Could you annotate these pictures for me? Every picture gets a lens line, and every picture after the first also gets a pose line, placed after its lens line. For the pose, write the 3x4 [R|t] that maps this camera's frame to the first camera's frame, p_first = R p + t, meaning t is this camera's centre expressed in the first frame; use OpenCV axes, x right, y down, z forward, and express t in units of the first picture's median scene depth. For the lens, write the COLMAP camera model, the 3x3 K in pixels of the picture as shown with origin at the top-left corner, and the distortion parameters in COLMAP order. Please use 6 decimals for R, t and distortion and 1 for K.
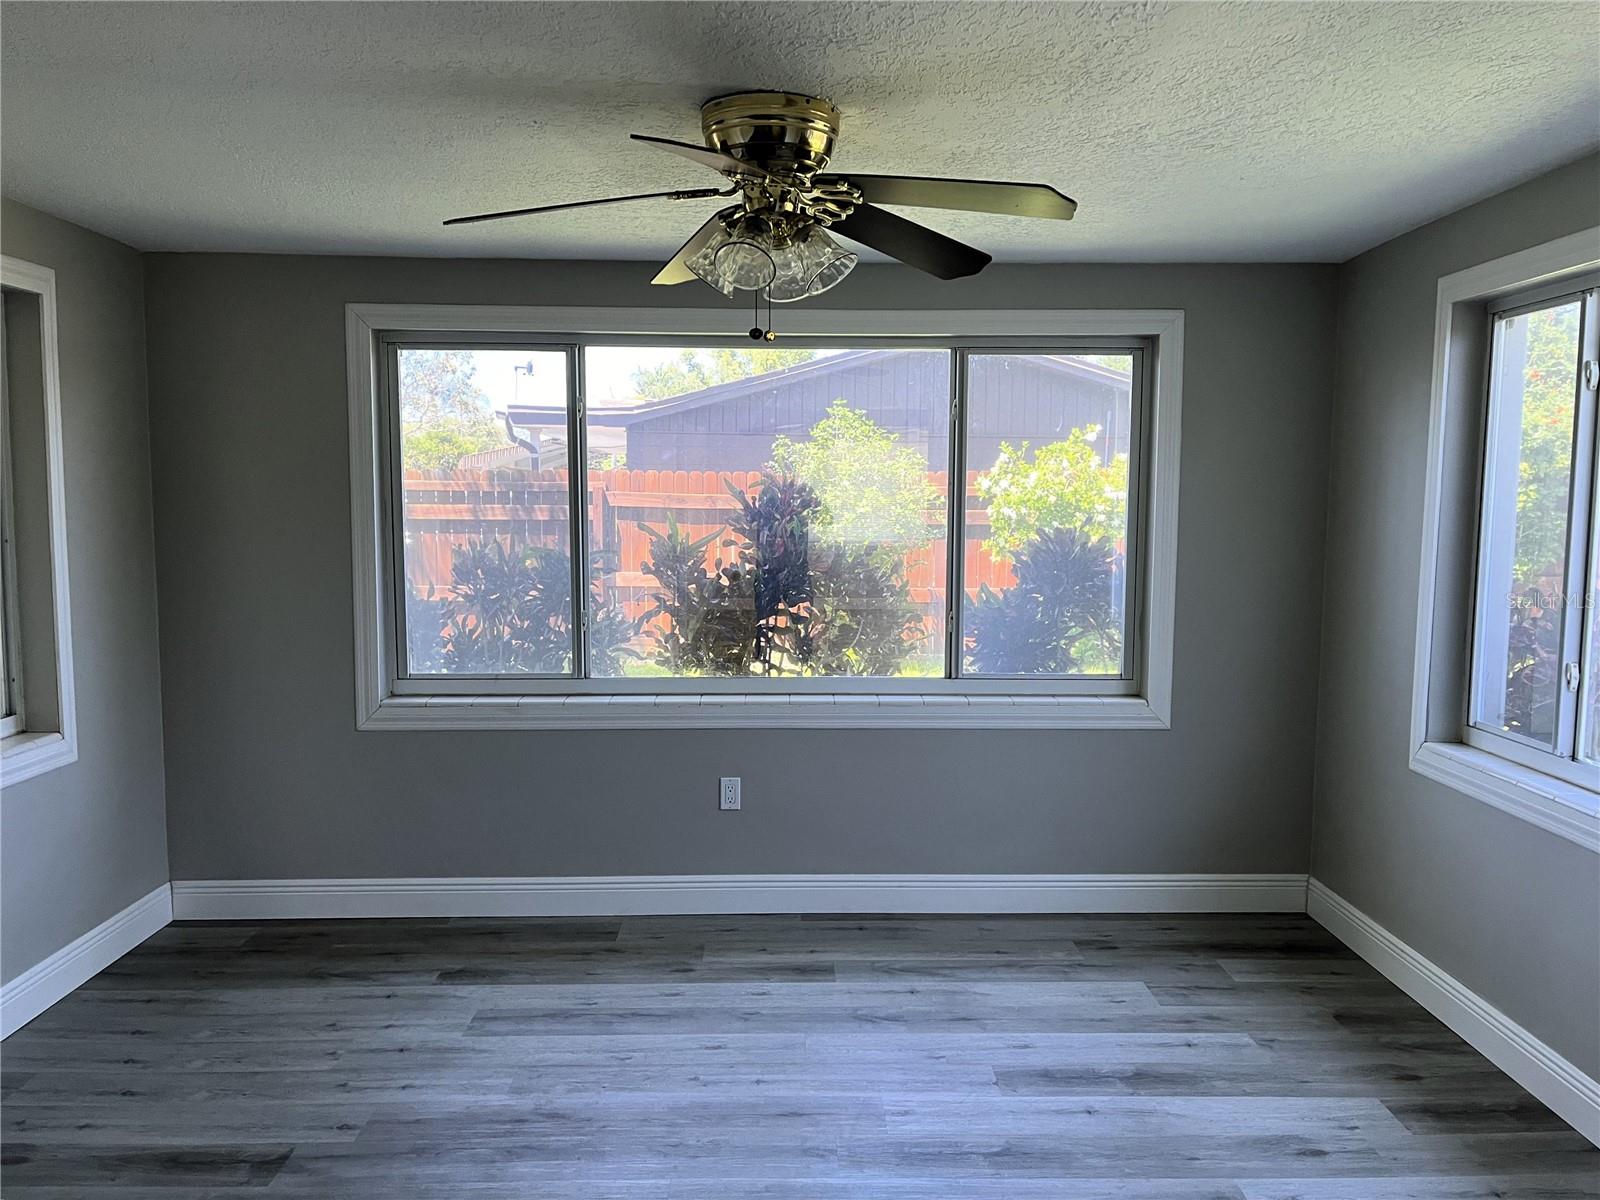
lens RADIAL K [[1228.5, 0, 805.8], [0, 1228.5, 595.4], [0, 0, 1]] dist [0.105043, -0.154543]
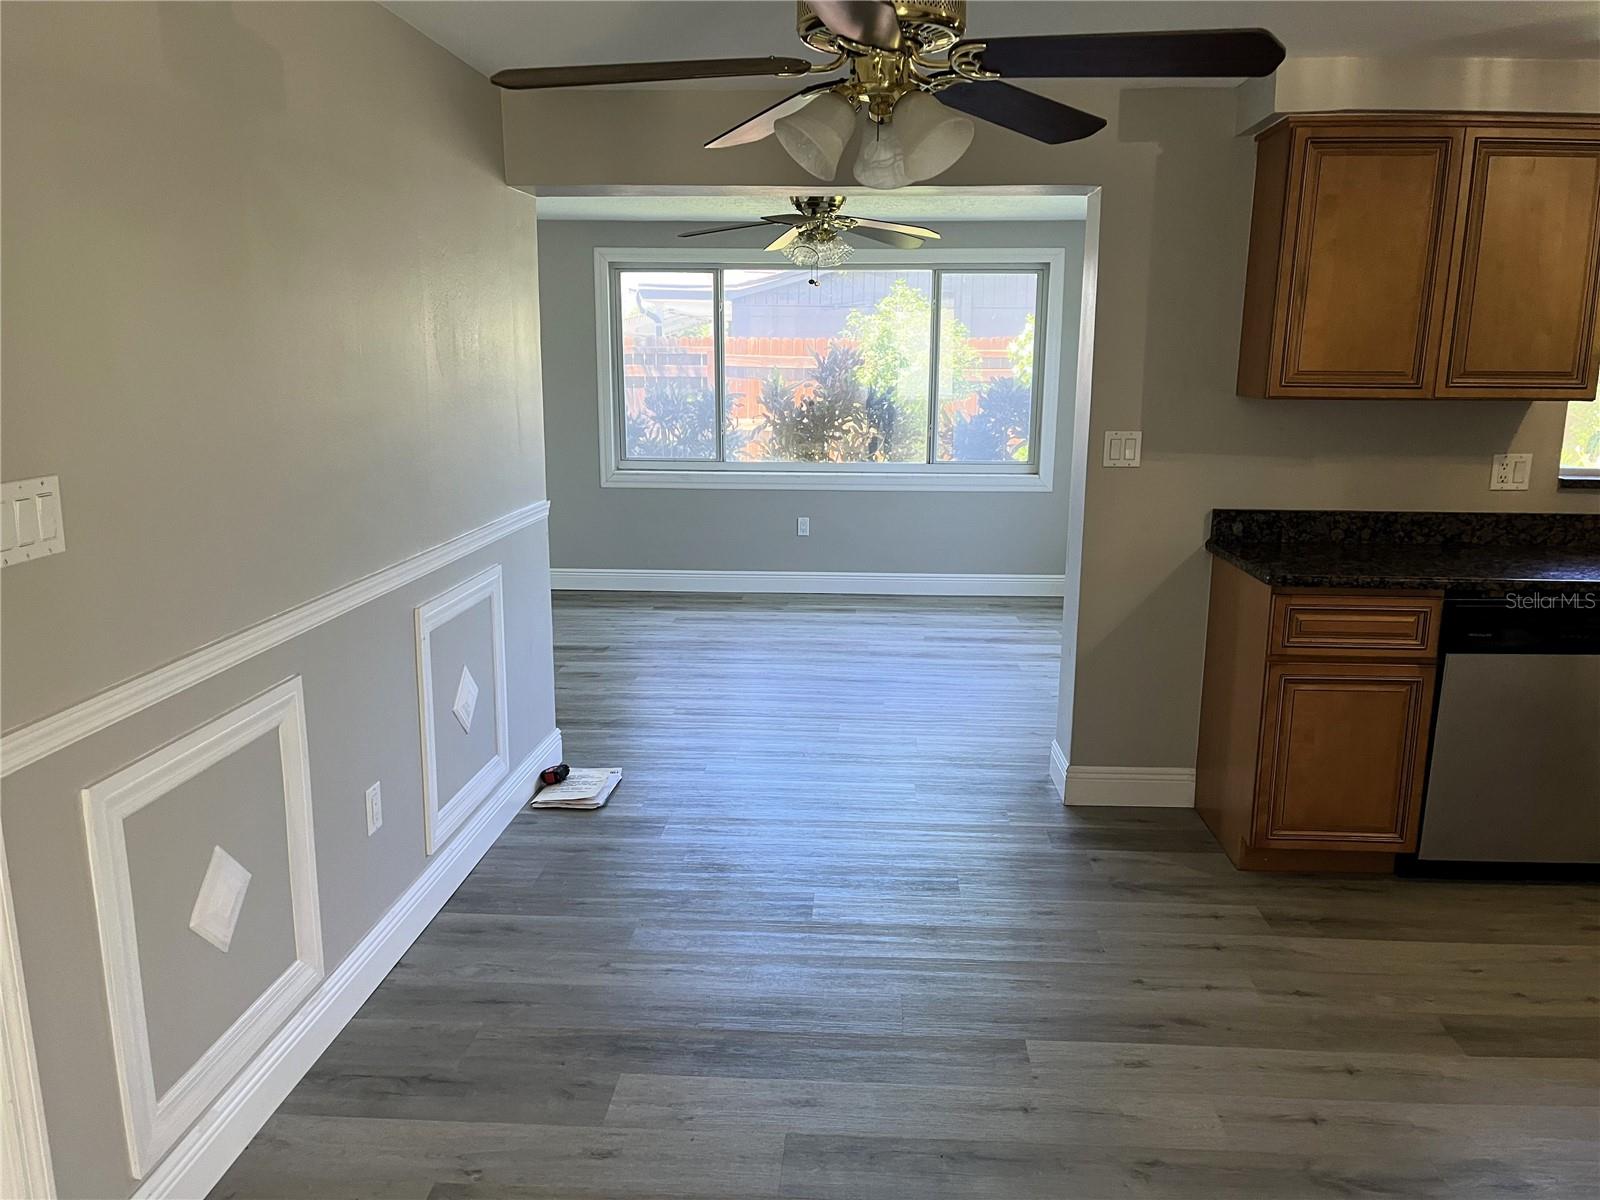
lens RADIAL K [[1219.0, 0, 802.2], [0, 1219.0, 620.2], [0, 0, 1]] dist [0.078720, -0.098126]
pose [[0.996942, 0.018242, -0.075984, 0.074407], [-0.008246, 0.991499, 0.129851, 0.065334], [0.077707, -0.128827, 0.988618, -0.774225]]
